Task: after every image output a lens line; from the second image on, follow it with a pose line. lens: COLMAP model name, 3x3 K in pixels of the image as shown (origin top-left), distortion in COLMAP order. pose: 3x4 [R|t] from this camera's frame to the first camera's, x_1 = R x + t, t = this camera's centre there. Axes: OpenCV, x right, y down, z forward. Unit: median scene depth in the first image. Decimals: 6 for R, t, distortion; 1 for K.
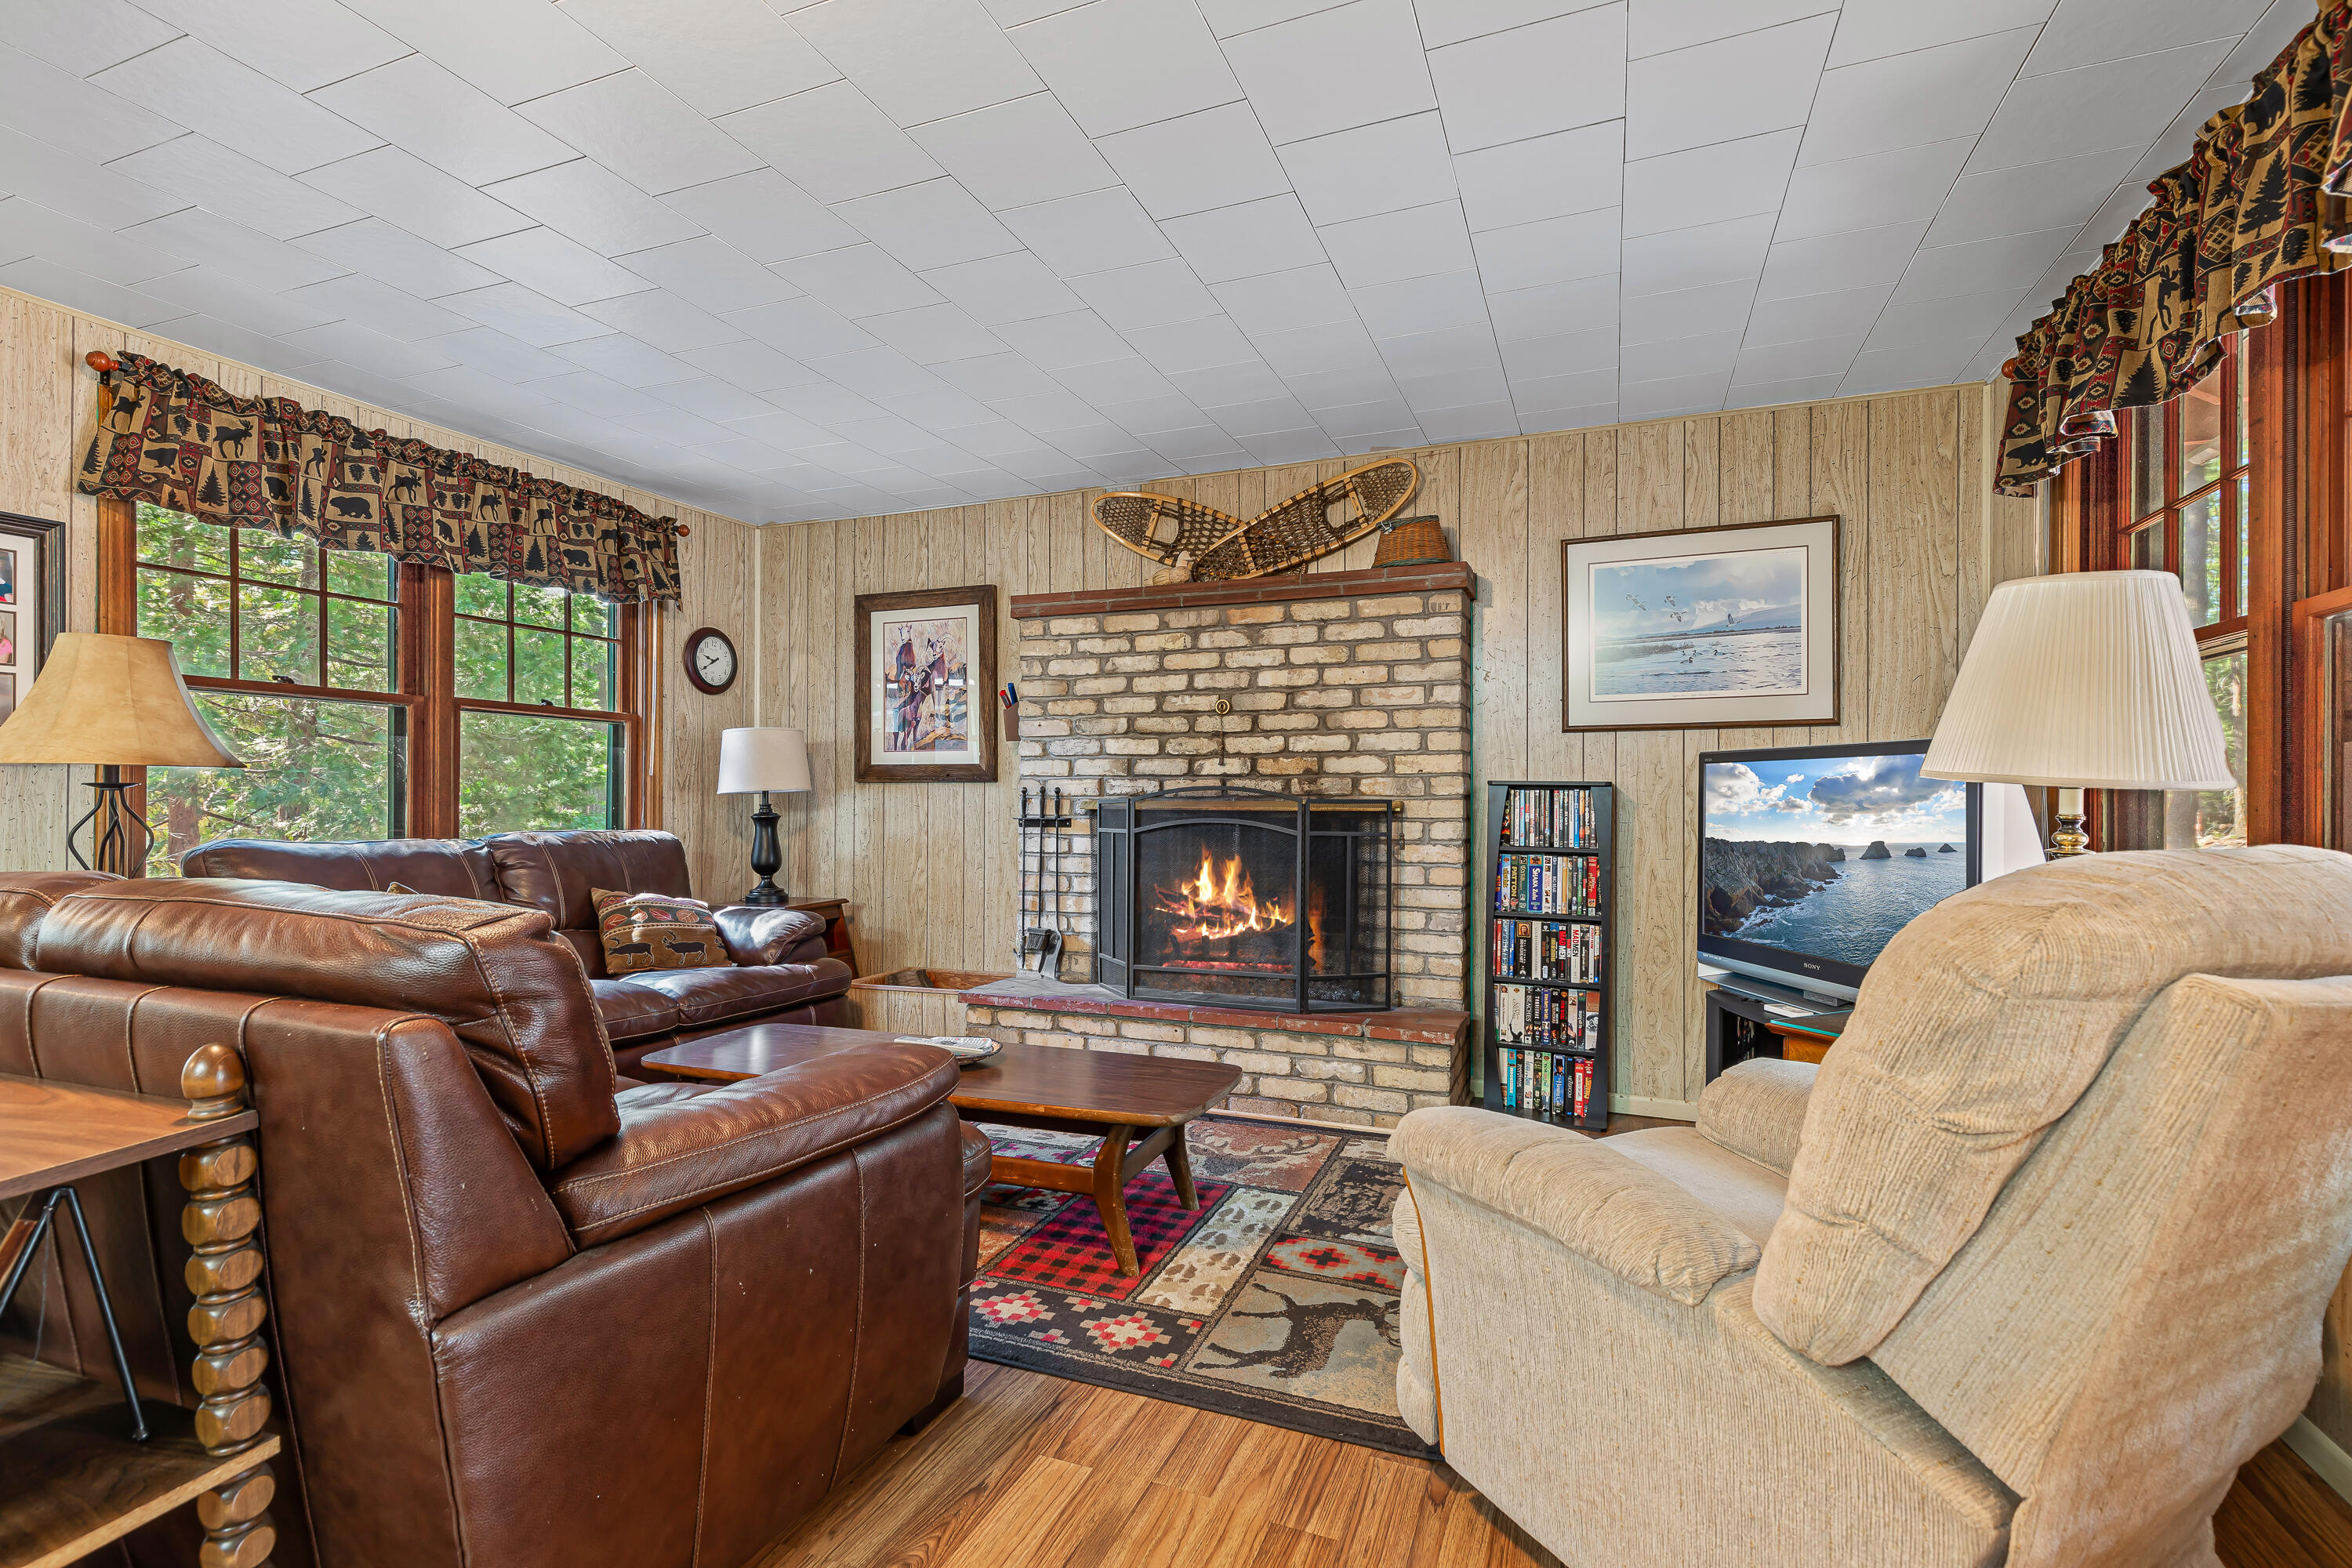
lens RADIAL K [[1076.6, 0, 1186.2], [0, 1076.6, 787.8], [0, 0, 1]] dist [0.011892, -0.000120]
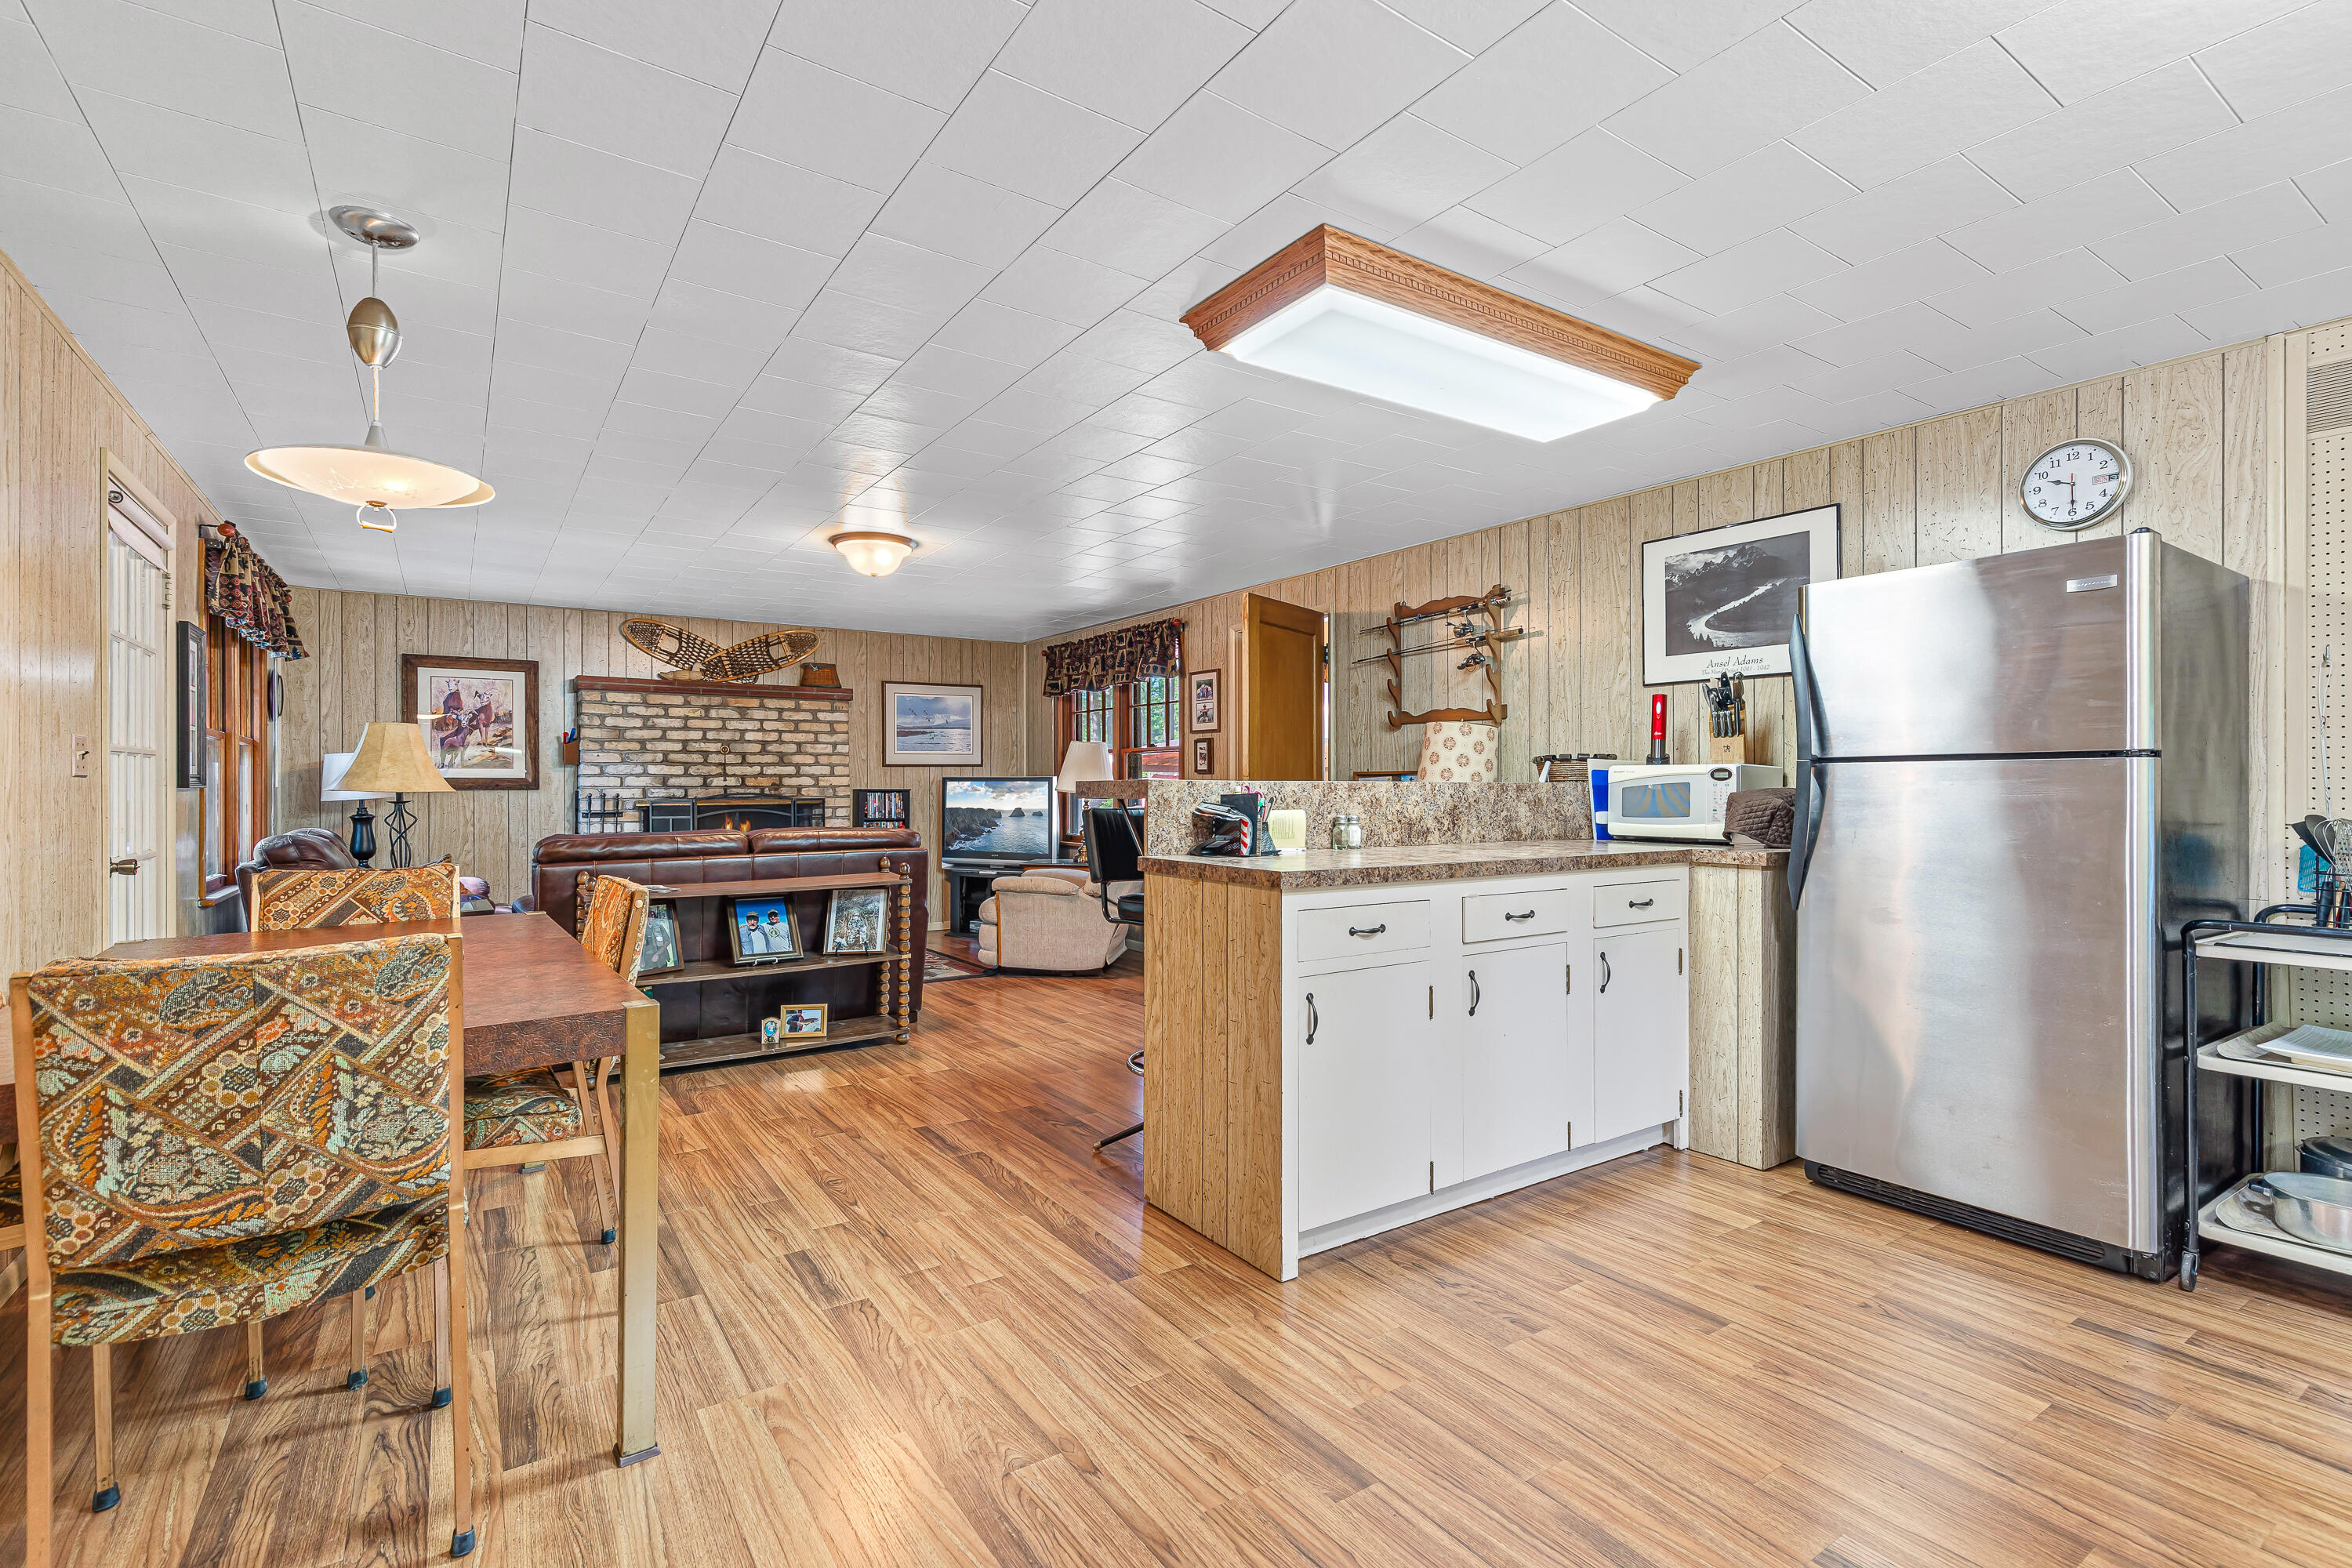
lens RADIAL K [[1076.6, 0, 1175.0], [0, 1076.6, 775.6], [0, 0, 1]] dist [0.011892, -0.000120]
pose [[0.561849, 0.004197, 0.827229, -1.077444], [0.000536, 0.999985, -0.005437, -0.019527], [-0.827240, 0.003498, 0.561838, -0.702883]]
